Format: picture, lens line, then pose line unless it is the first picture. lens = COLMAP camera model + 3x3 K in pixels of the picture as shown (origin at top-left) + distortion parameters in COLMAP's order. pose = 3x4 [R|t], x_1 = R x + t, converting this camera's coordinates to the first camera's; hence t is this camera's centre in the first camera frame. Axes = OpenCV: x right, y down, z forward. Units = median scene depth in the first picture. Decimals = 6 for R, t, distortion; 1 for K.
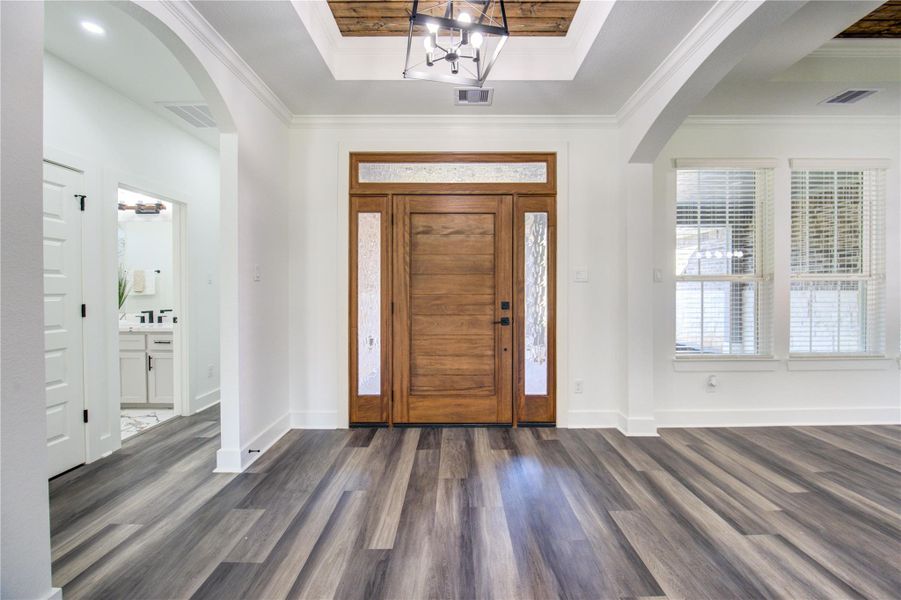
lens RADIAL K [[359.1, 0, 453.2], [0, 359.1, 290.5], [0, 0, 1]] dist [-0.006342, -0.000330]
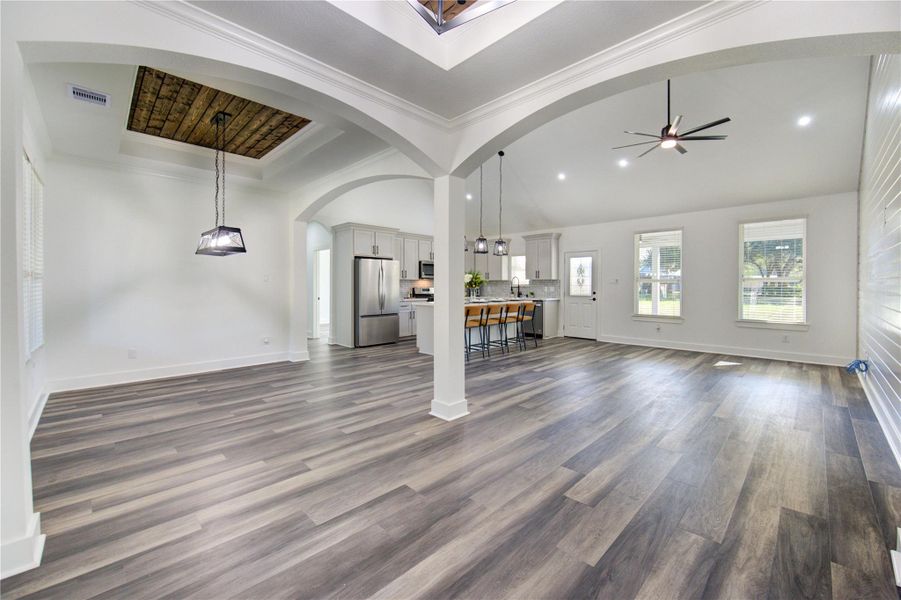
lens RADIAL K [[364.0, 0, 455.8], [0, 364.0, 290.5], [0, 0, 1]] dist [-0.009868, -0.000357]
pose [[-0.702759, -0.001439, 0.711426, -0.312849], [0.006041, 0.999950, 0.007990, -0.004133], [-0.711402, 0.009912, -0.702715, 0.878746]]
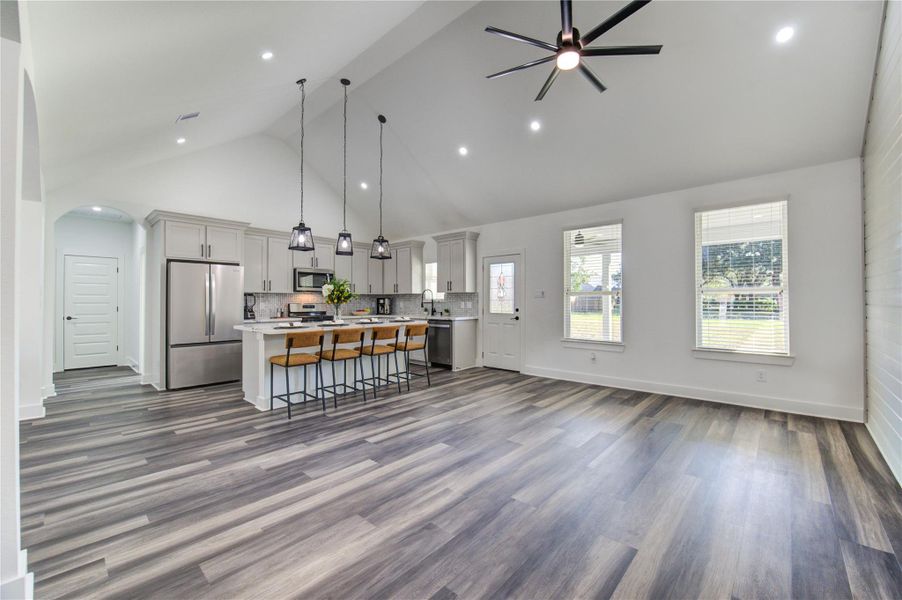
lens RADIAL K [[367.4, 0, 458.5], [0, 367.4, 299.9], [0, 0, 1]] dist [-0.008319, -0.000427]
pose [[-0.741724, 0.012102, 0.670597, -0.258727], [0.009117, 0.999927, -0.007962, -0.001175], [-0.670644, 0.000208, -0.741780, 0.033452]]
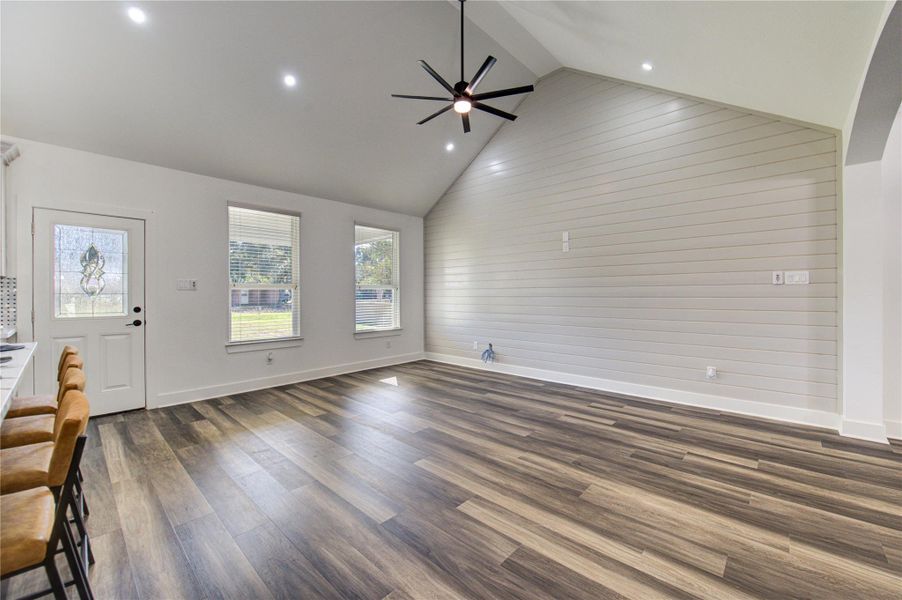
lens RADIAL K [[358.9, 0, 462.2], [0, 358.9, 296.4], [0, 0, 1]] dist [-0.010736, -0.000130]
pose [[-0.673711, 0.014714, -0.738848, 0.990947], [0.009761, 0.999892, 0.011012, -0.007336], [0.738930, 0.000206, -0.673782, -0.045991]]
